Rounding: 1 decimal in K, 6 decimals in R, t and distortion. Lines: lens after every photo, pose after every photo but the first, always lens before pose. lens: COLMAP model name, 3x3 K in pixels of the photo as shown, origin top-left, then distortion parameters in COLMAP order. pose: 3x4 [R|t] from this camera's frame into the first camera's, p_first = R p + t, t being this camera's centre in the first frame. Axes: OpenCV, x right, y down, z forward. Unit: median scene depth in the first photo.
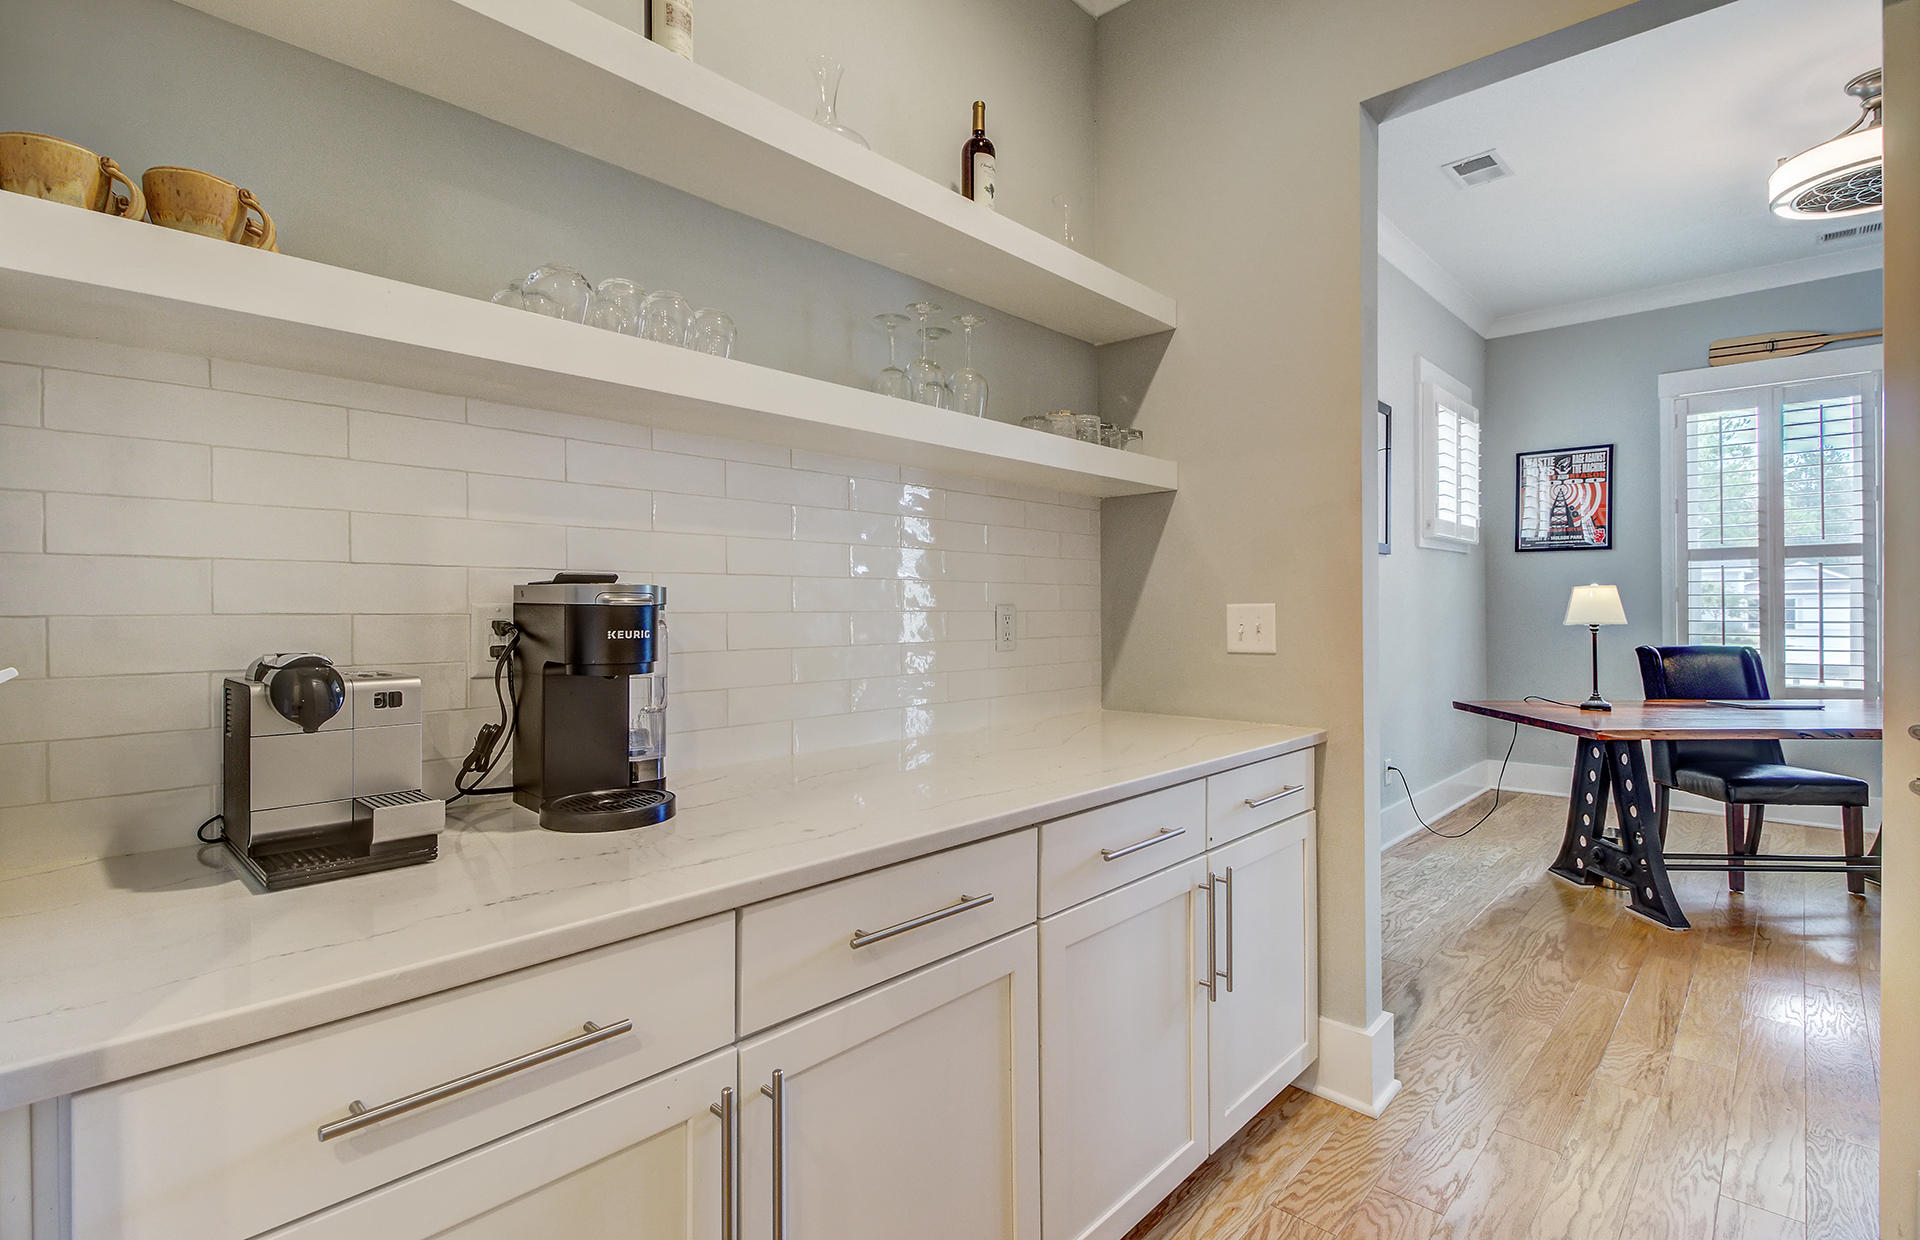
lens RADIAL K [[919.9, 0, 950.6], [0, 919.9, 599.2], [0, 0, 1]] dist [0.019052, -0.010197]
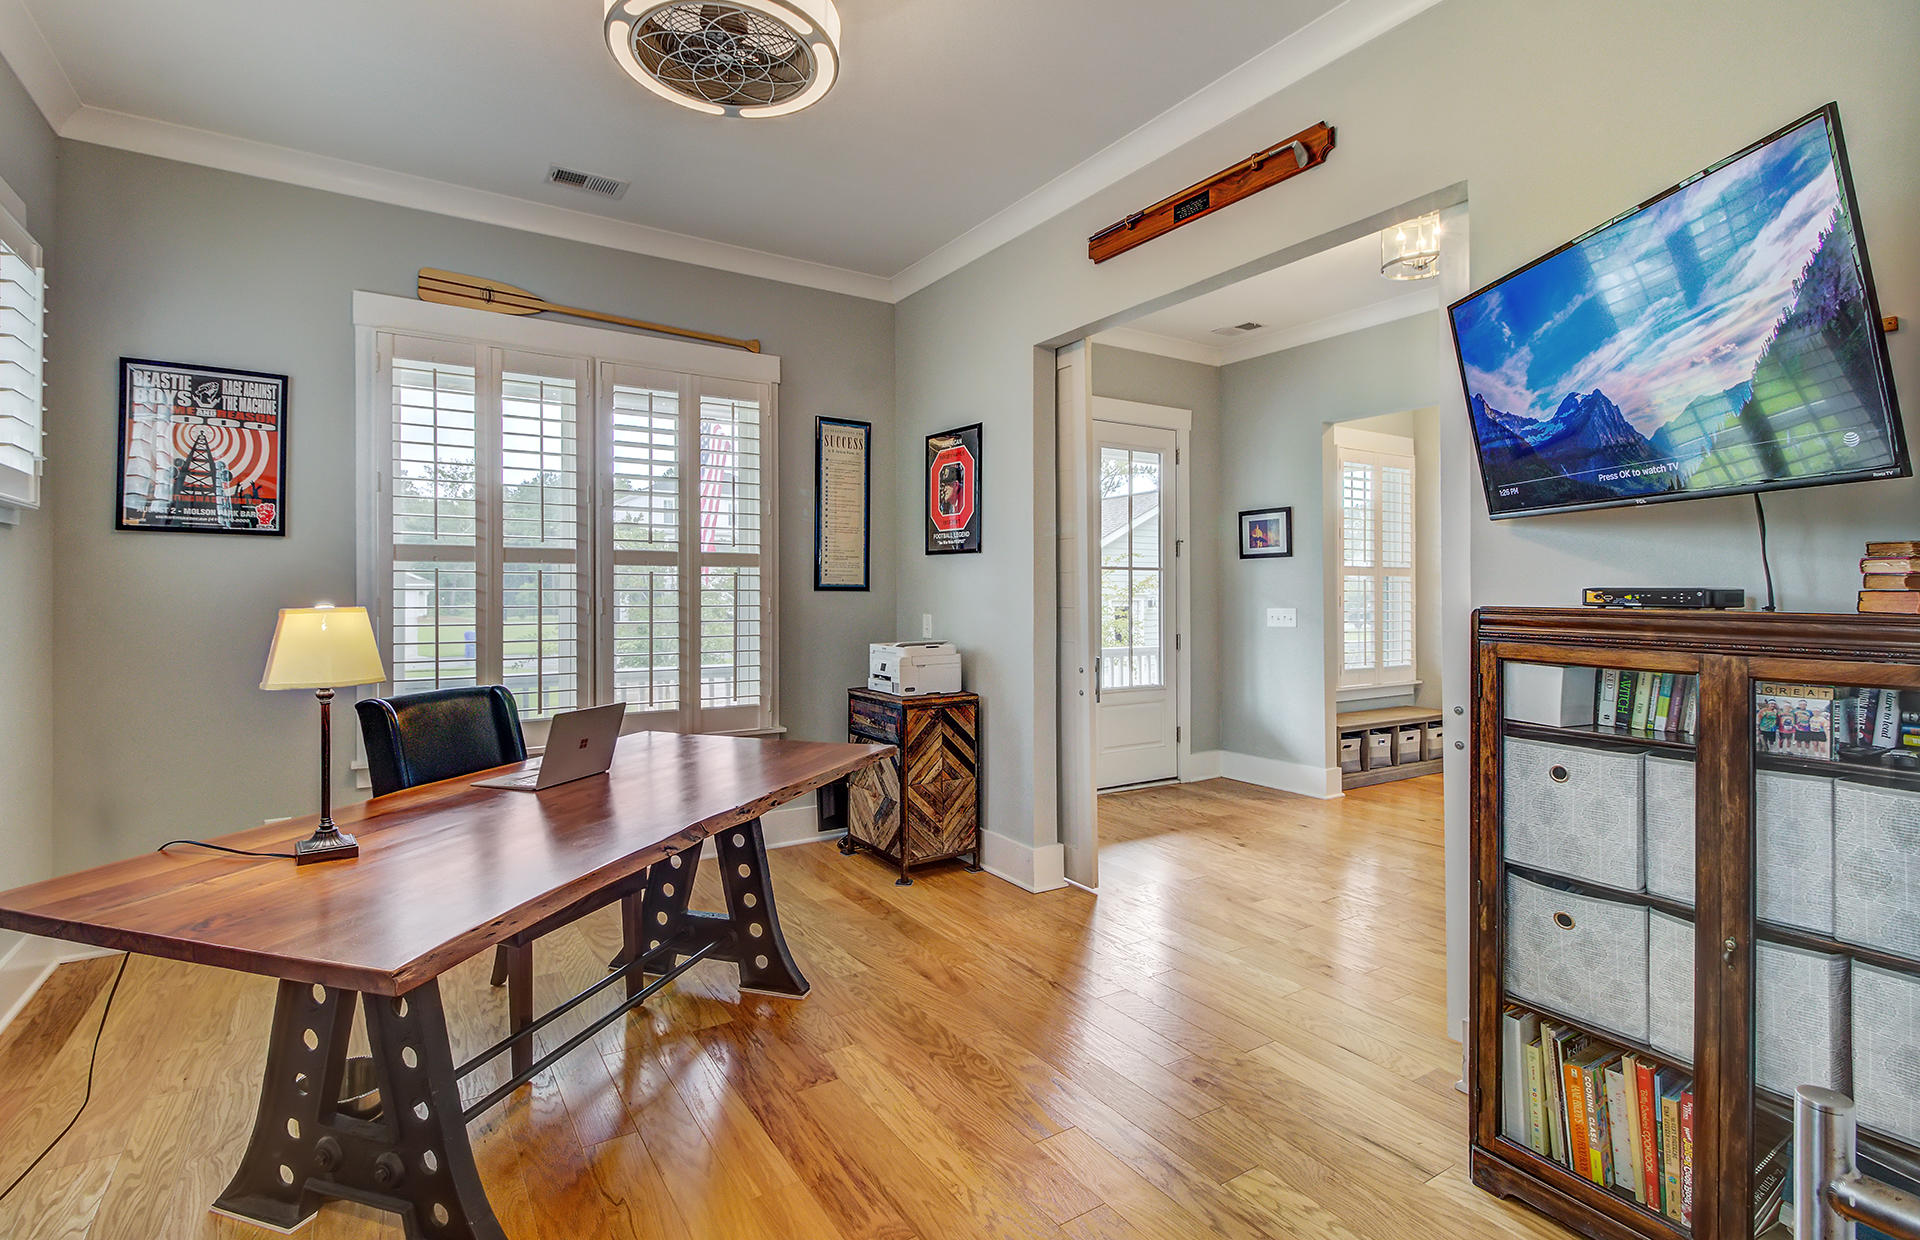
lens RADIAL K [[919.9, 0, 950.6], [0, 919.9, 599.2], [0, 0, 1]] dist [0.019052, -0.010197]
pose [[0.266120, 0.001415, 0.963939, 0.208790], [-0.014316, 0.999894, 0.002484, -0.017732], [-0.963834, -0.014461, 0.266112, 0.373752]]
